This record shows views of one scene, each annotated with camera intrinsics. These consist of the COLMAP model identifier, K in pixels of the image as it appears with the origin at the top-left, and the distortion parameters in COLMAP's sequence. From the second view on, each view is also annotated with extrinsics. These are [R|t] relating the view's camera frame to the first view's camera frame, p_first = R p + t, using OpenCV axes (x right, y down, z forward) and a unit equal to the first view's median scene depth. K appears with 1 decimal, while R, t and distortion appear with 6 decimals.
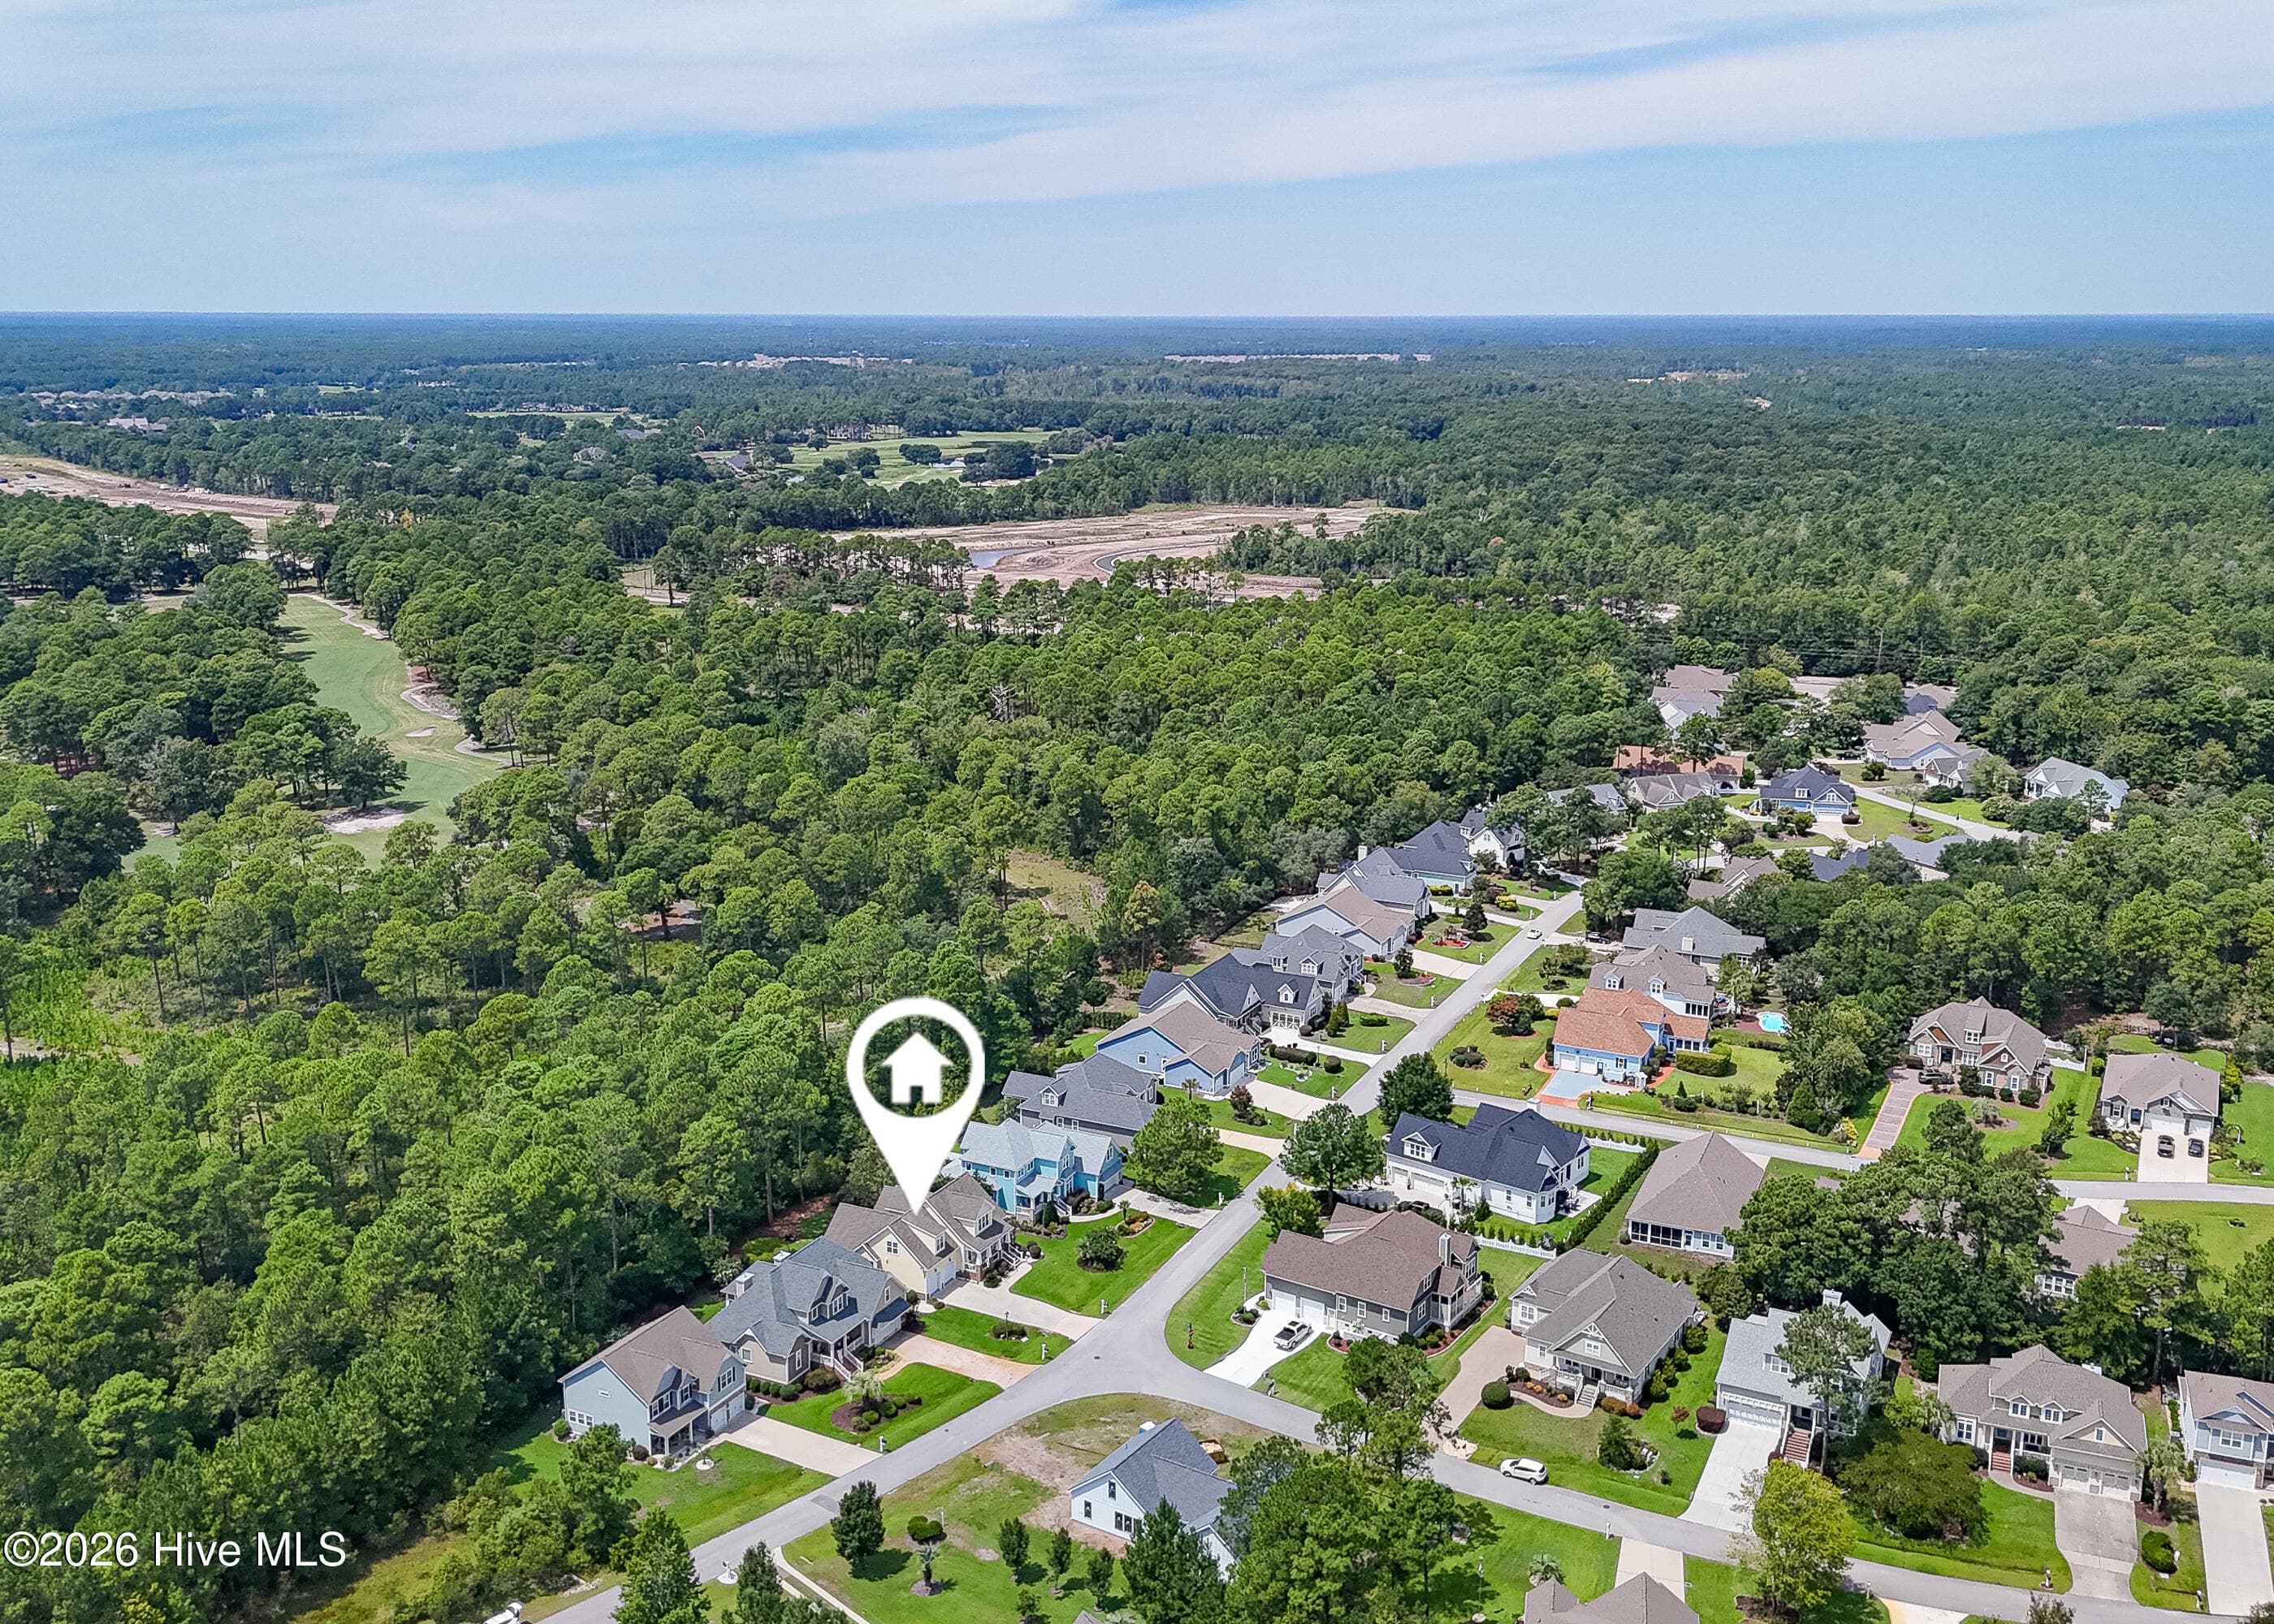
lens RADIAL K [[2139.3, 0, 1142.0], [0, 2139.3, 768.0], [0, 0, 1]] dist [0.138110, -0.235578]
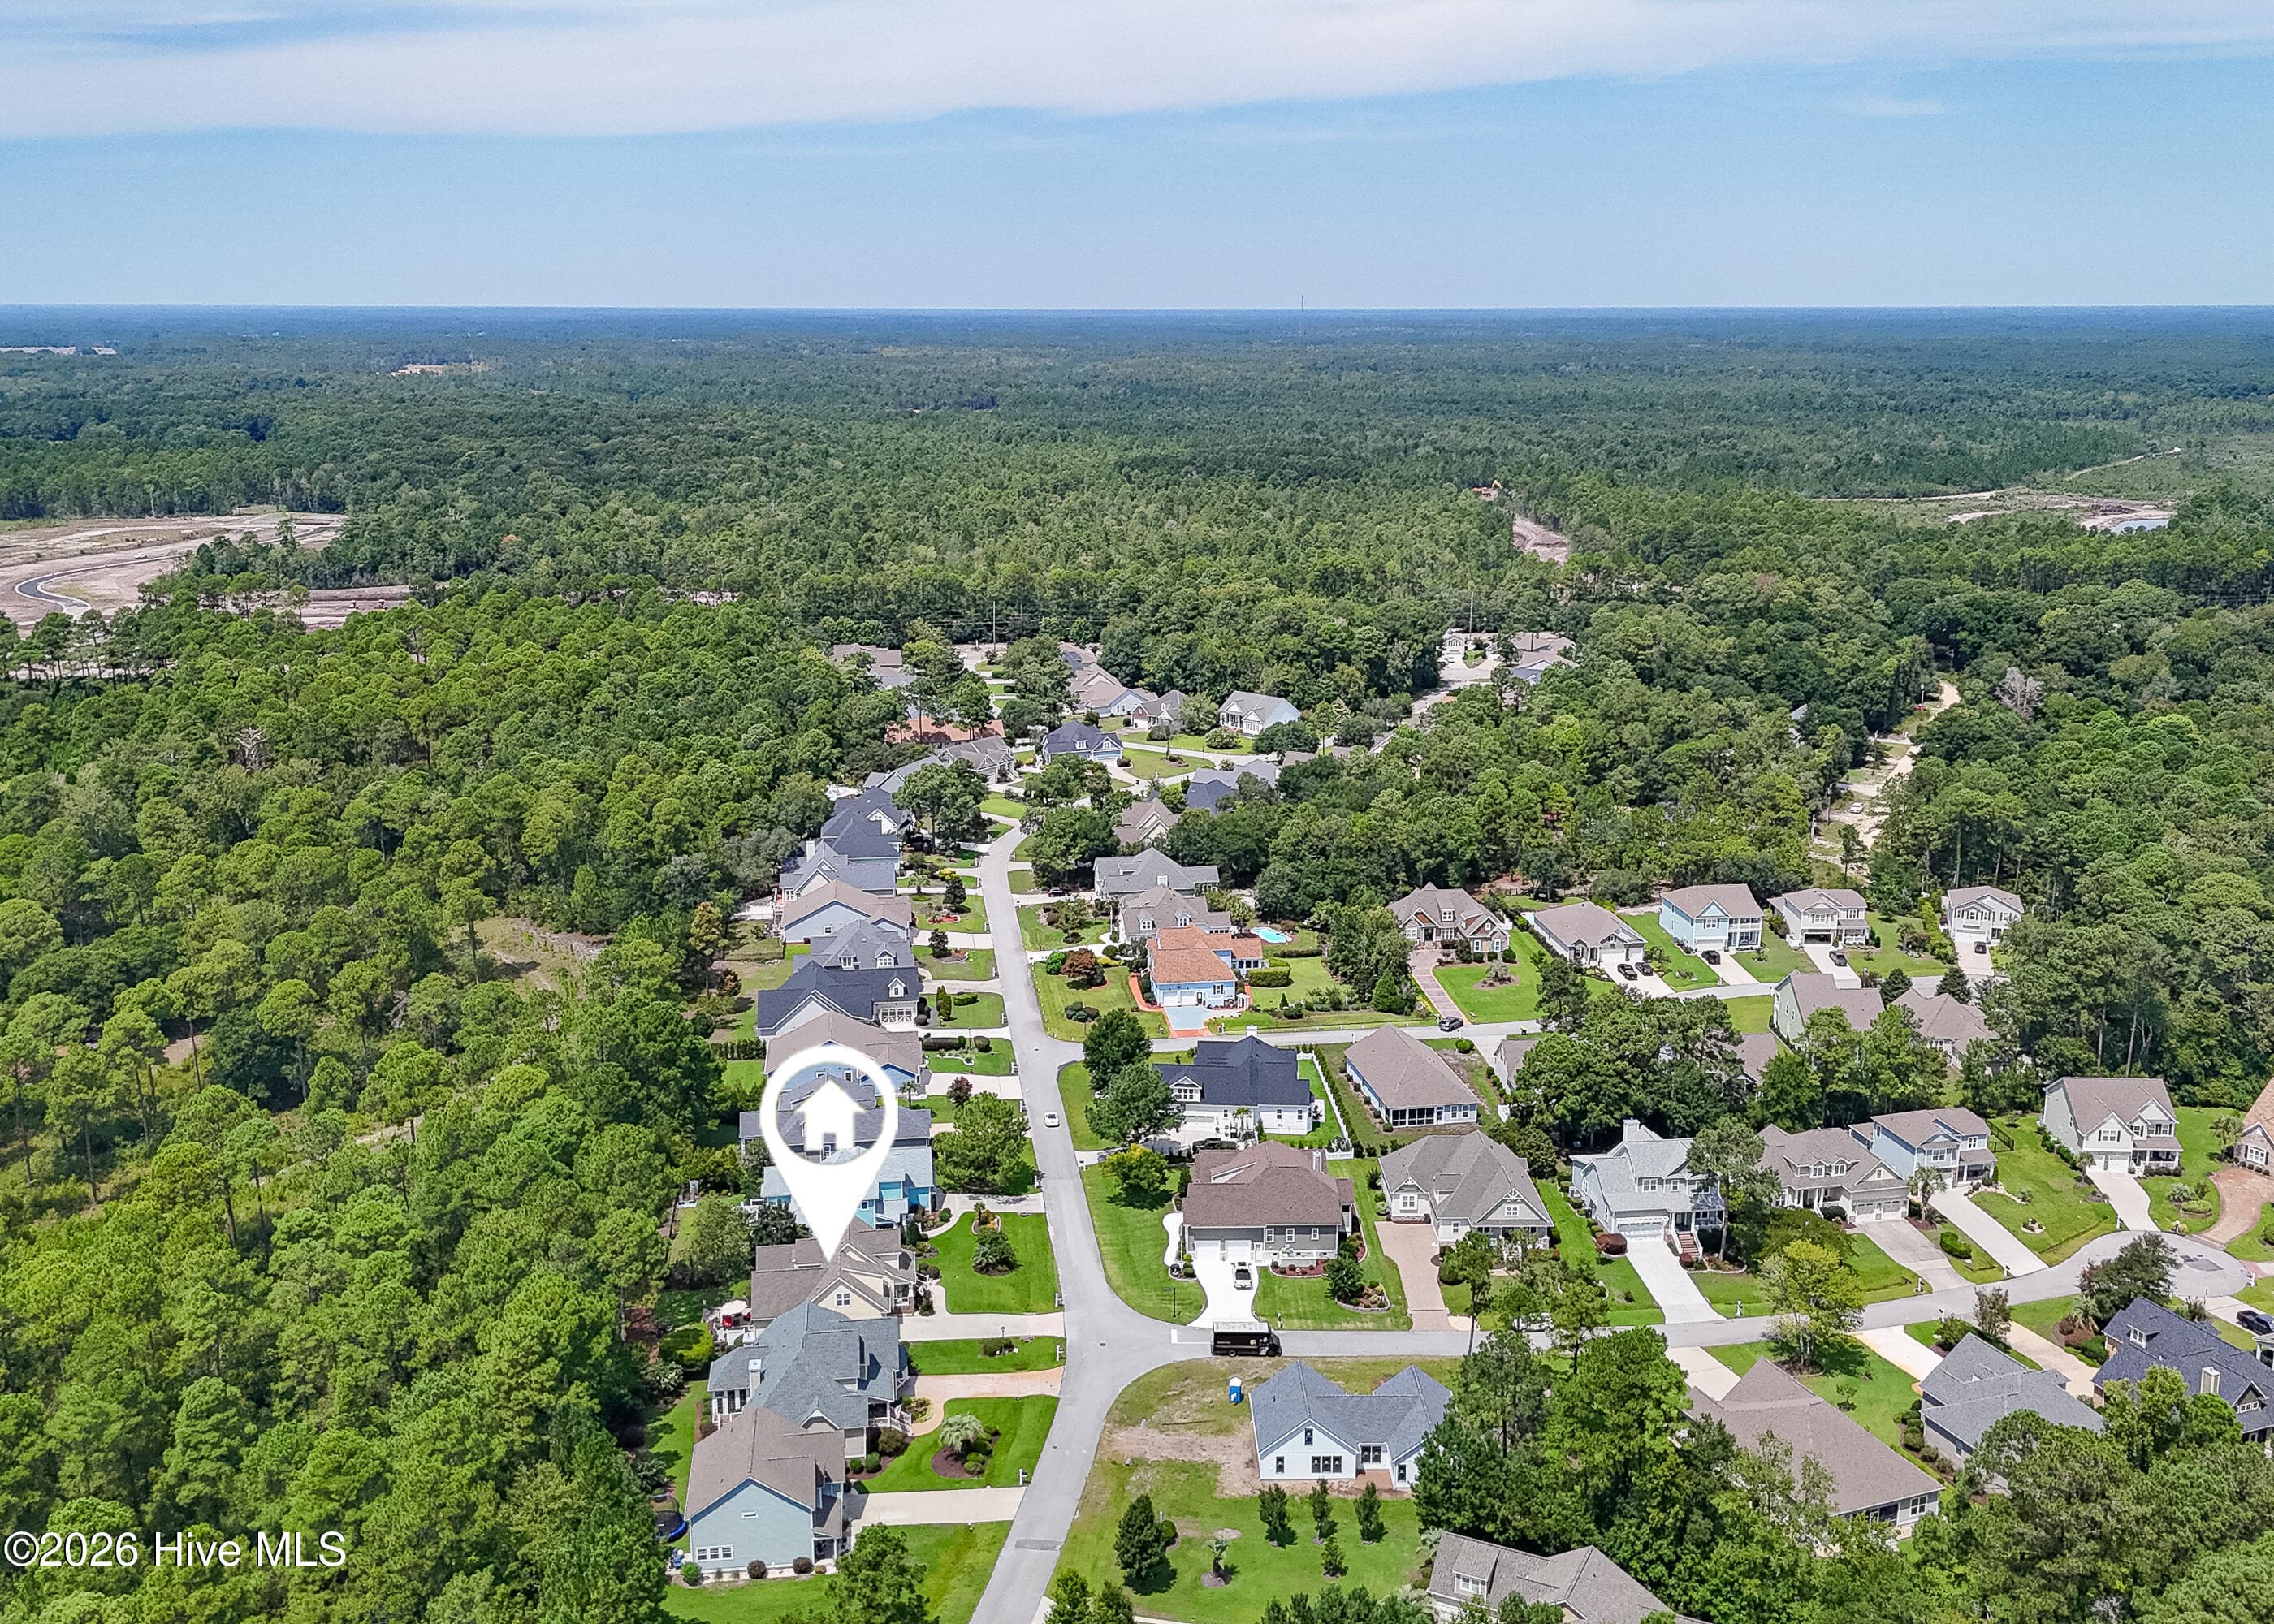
lens RADIAL K [[2139.3, 0, 1142.0], [0, 2139.3, 768.0], [0, 0, 1]] dist [0.138110, -0.235578]
pose [[0.824593, -0.120849, 0.552668, -0.461001], [0.119006, 0.992112, 0.039381, -0.026352], [-0.553067, 0.033298, 0.832471, 0.127324]]
